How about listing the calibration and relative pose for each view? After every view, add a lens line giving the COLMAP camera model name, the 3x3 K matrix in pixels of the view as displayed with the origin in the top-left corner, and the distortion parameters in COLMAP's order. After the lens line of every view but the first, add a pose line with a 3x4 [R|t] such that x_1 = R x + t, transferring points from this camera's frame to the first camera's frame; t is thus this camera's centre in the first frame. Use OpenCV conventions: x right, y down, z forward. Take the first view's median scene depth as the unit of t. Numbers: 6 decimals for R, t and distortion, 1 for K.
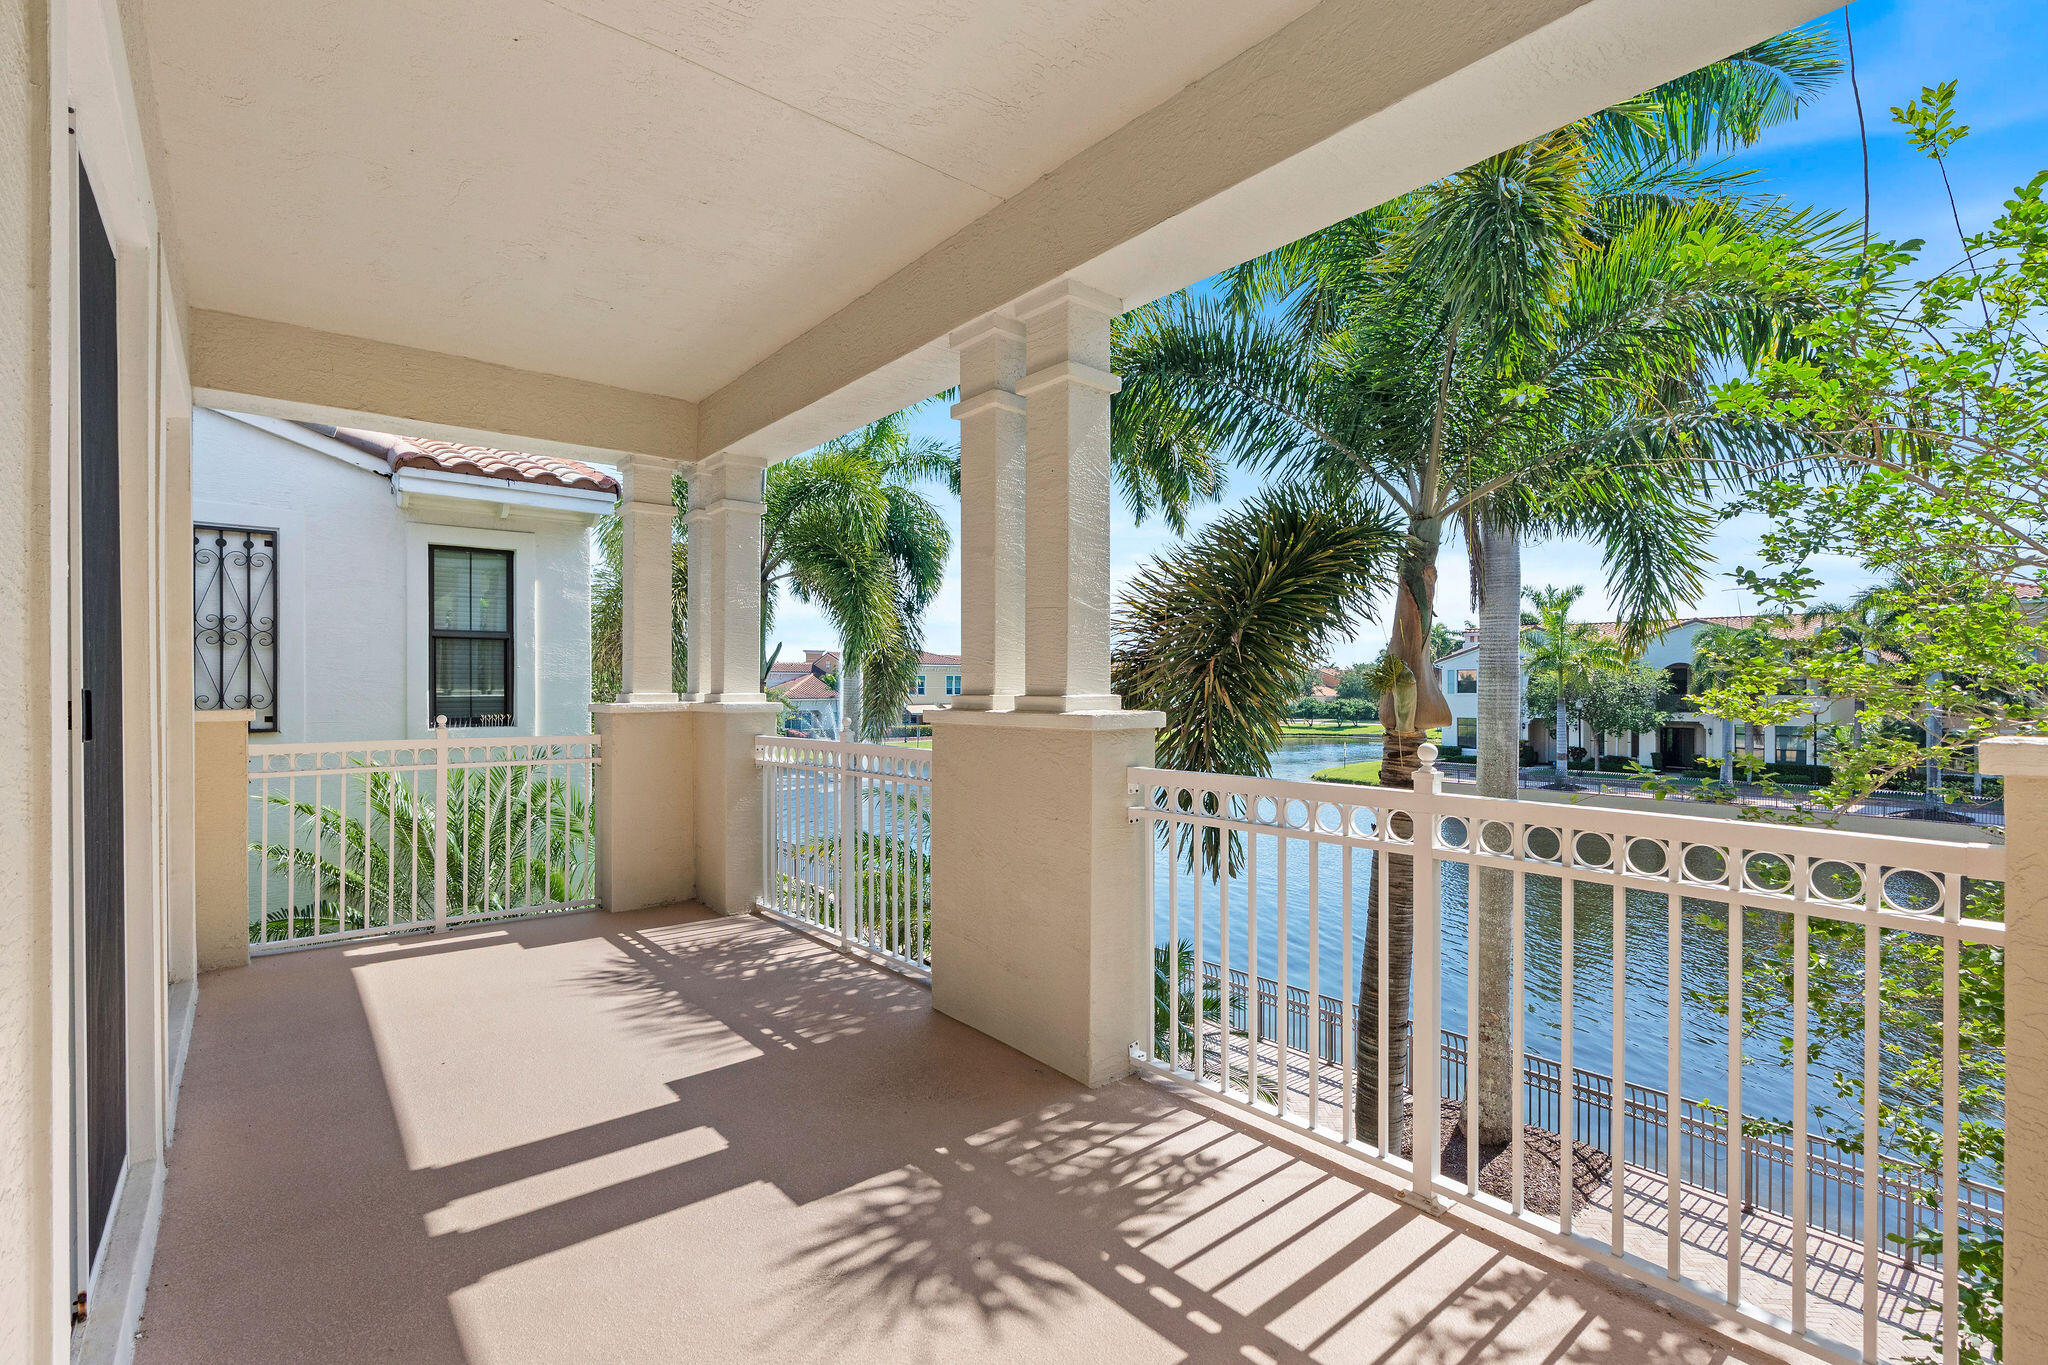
lens RADIAL K [[922.4, 0, 1021.4], [0, 922.4, 681.5], [0, 0, 1]] dist [-0.008160, 0.002805]
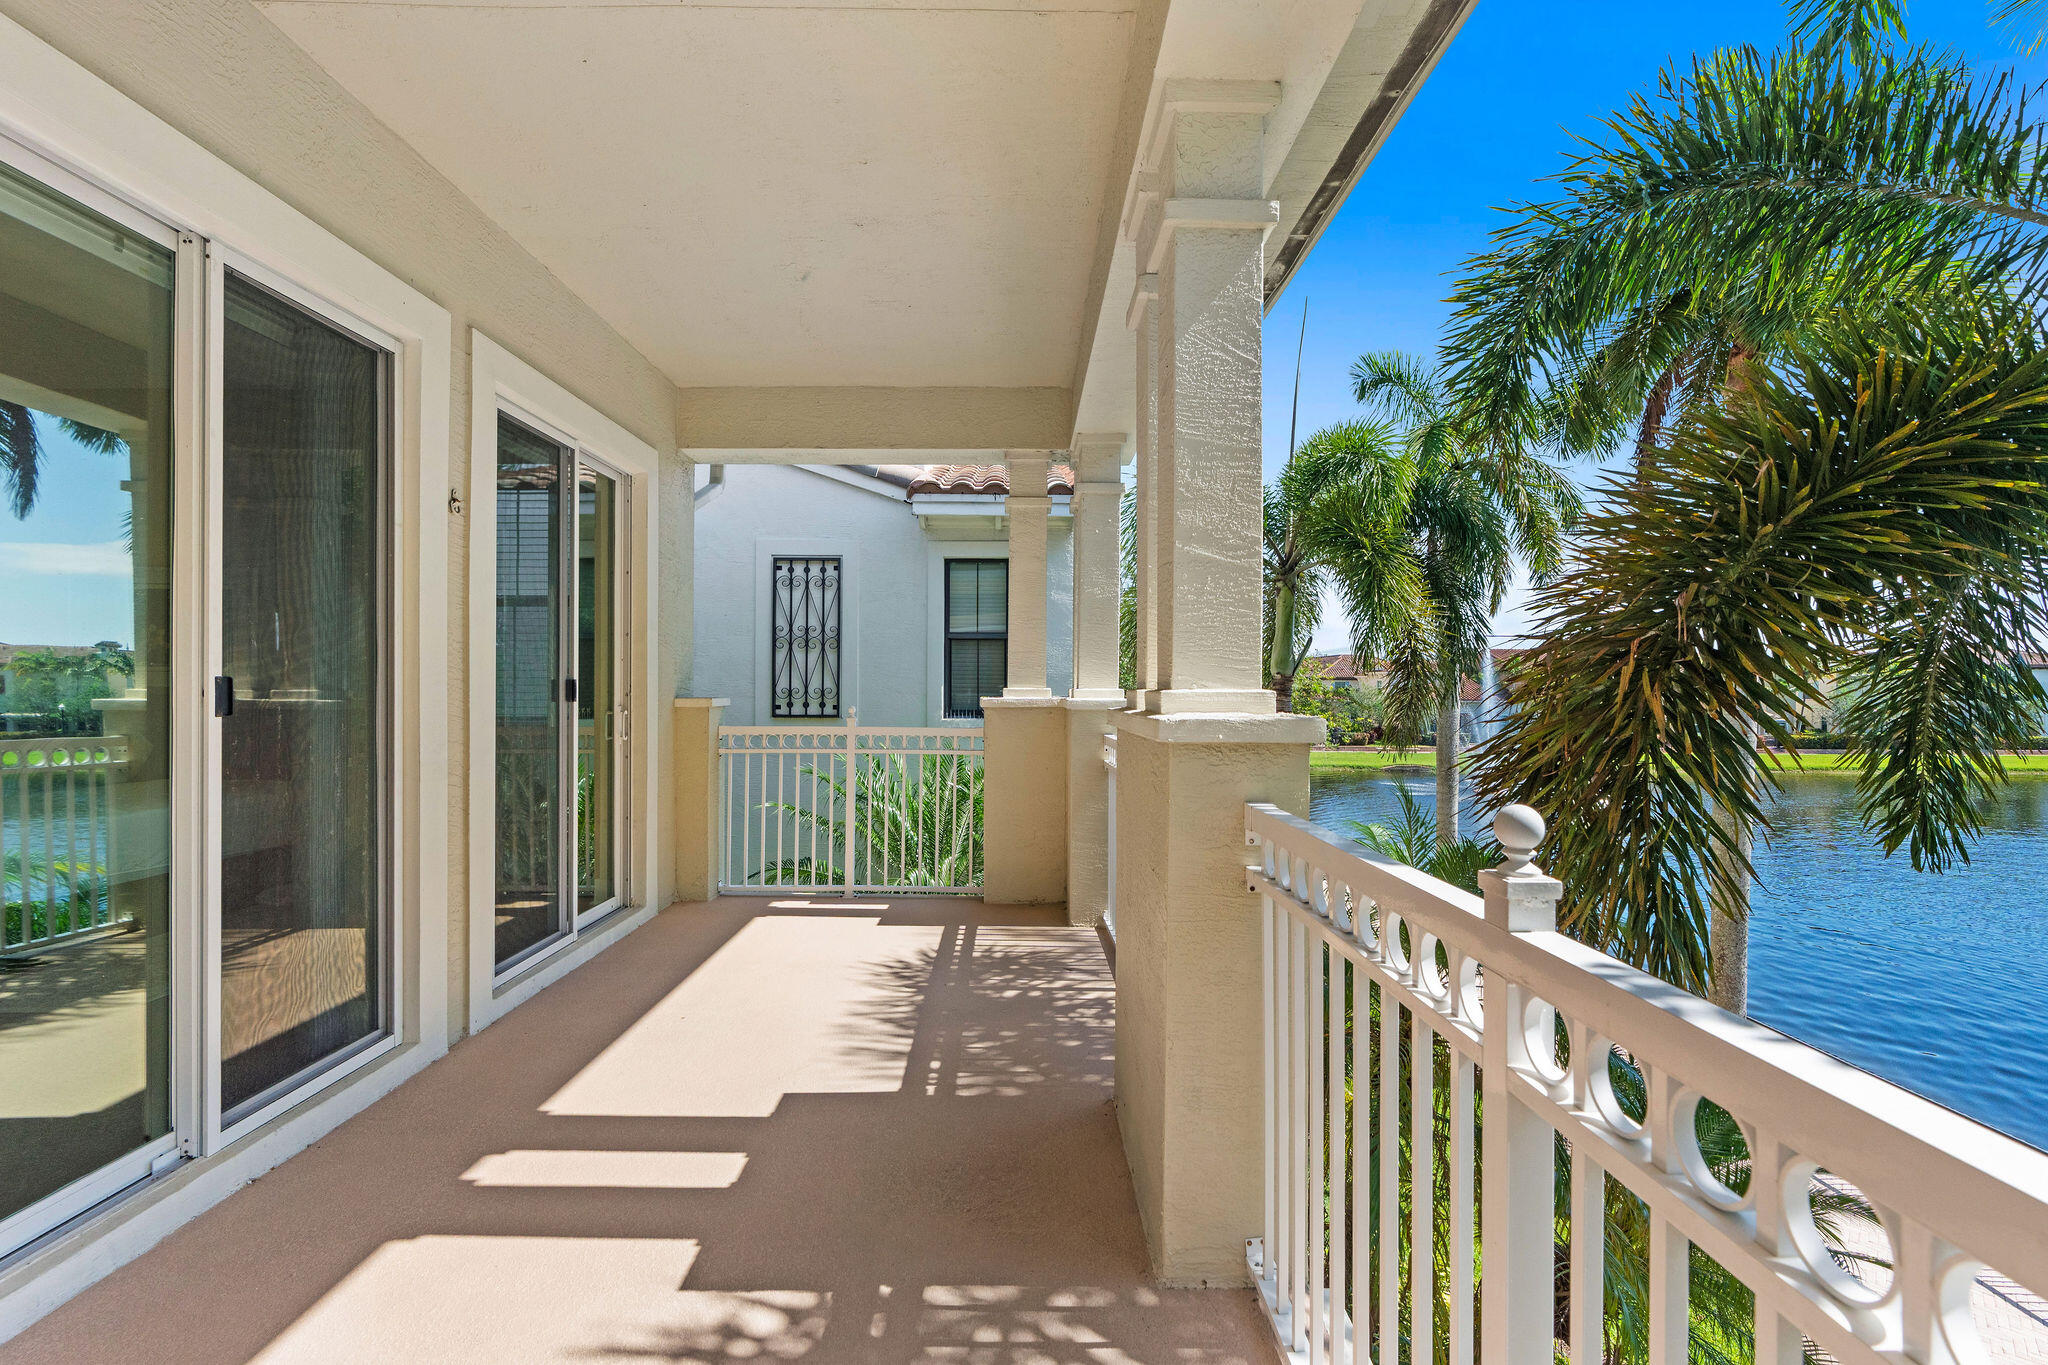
lens RADIAL K [[922.4, 0, 1028.2], [0, 922.4, 678.5], [0, 0, 1]] dist [-0.008160, 0.002805]
pose [[0.774964, 0.000603, -0.632005, 0.304895], [-0.002527, 0.999995, -0.002145, 0.006052], [0.632000, 0.003260, 0.774961, 0.310284]]
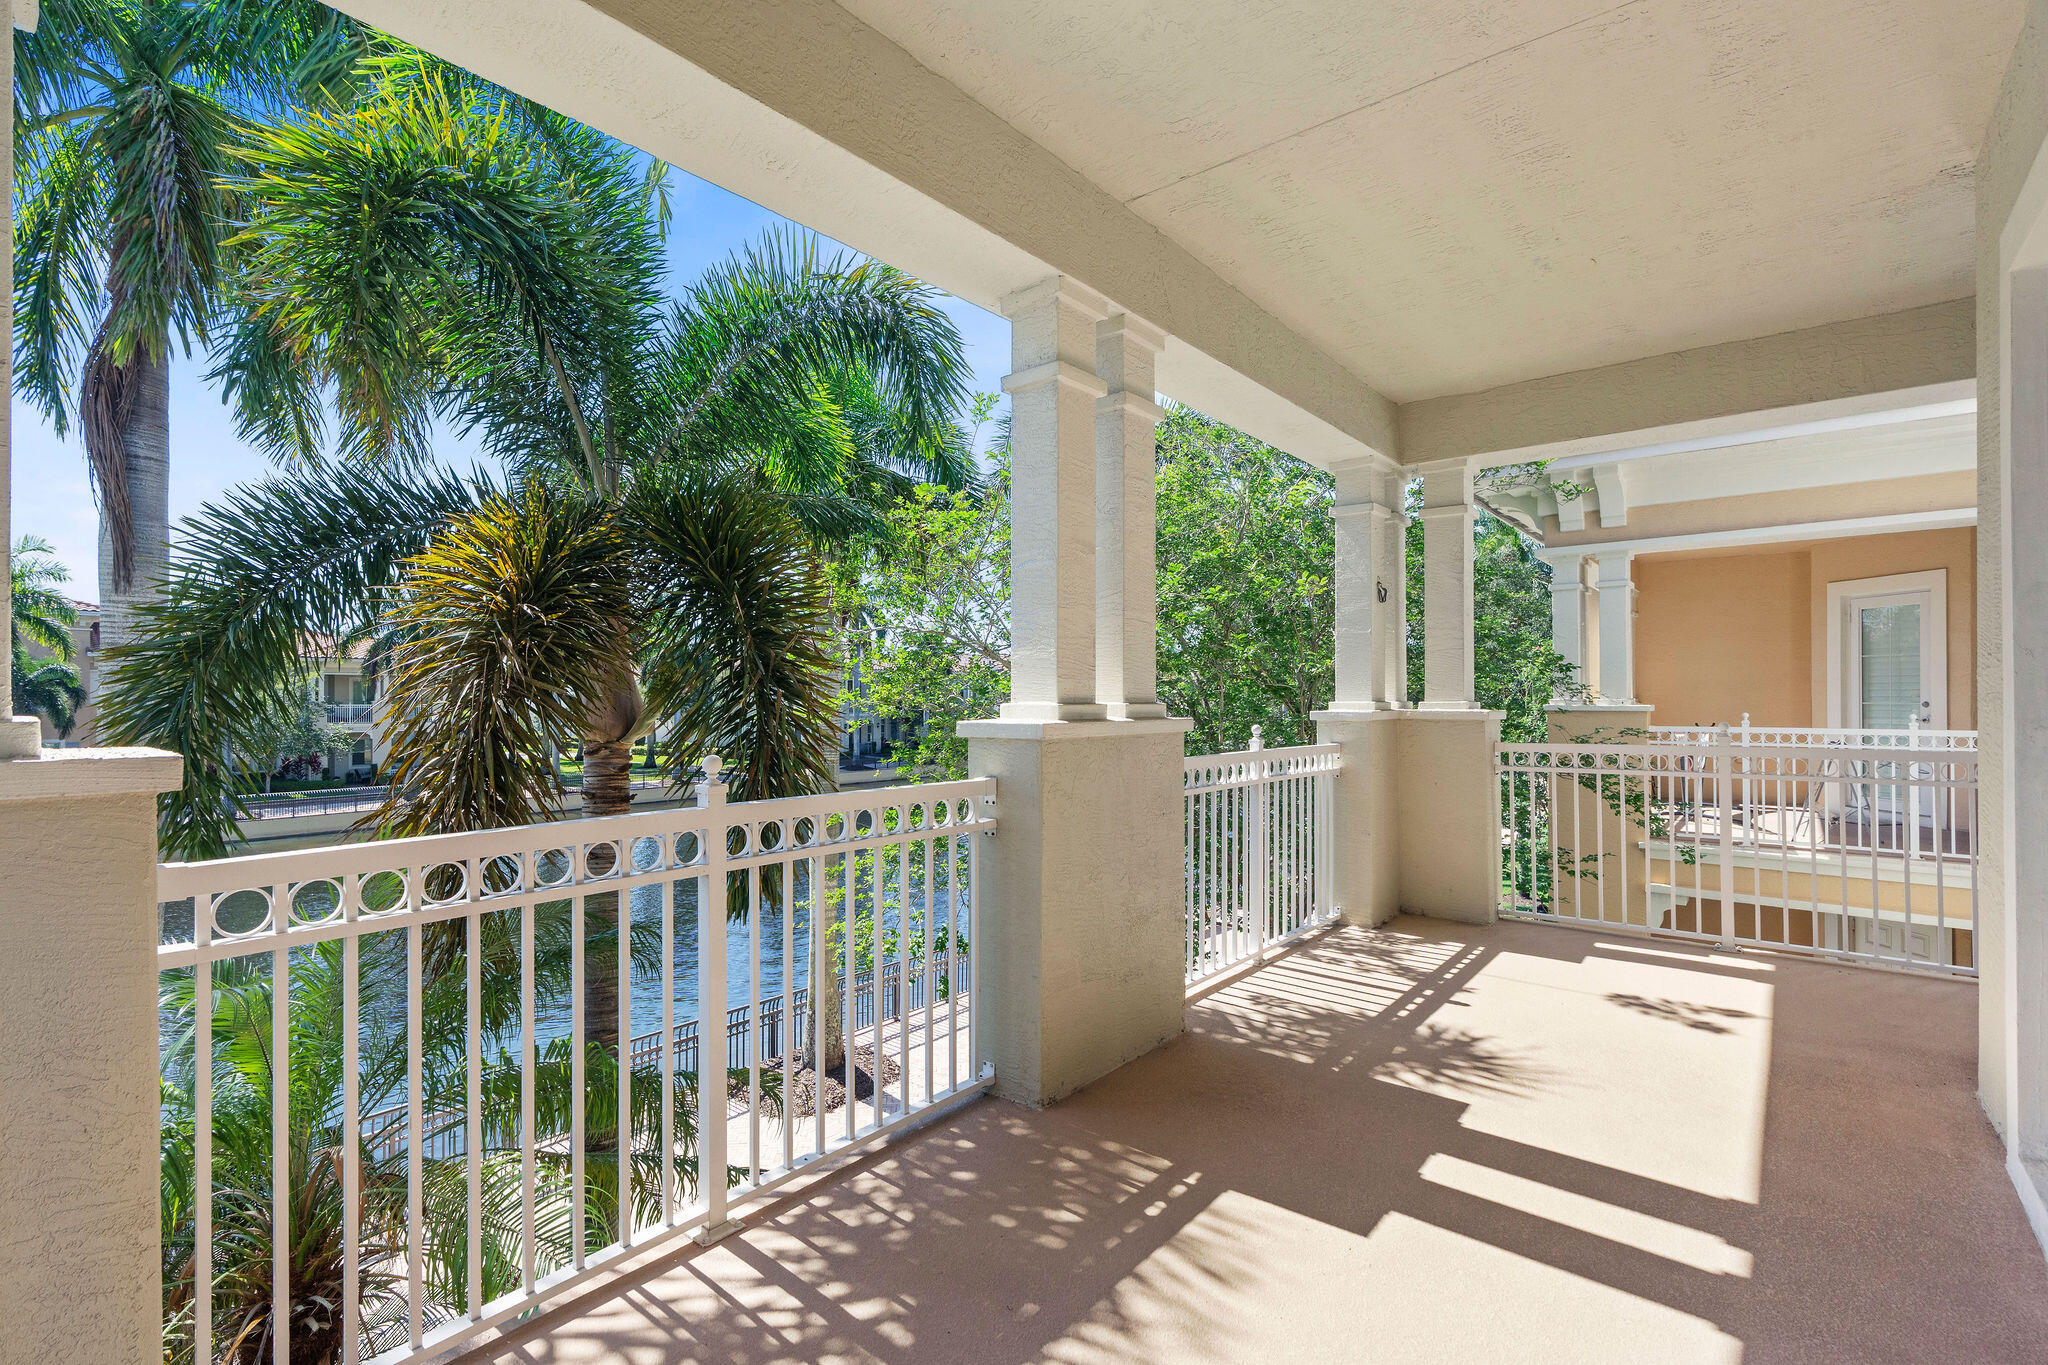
lens RADIAL K [[922.4, 0, 1011.7], [0, 922.4, 714.4], [0, 0, 1]] dist [-0.008160, 0.002805]
pose [[-0.165333, 0.002202, 0.986235, -0.782653], [0.008532, 0.999963, -0.000802, 0.021063], [-0.986201, 0.008282, -0.165346, 1.031085]]
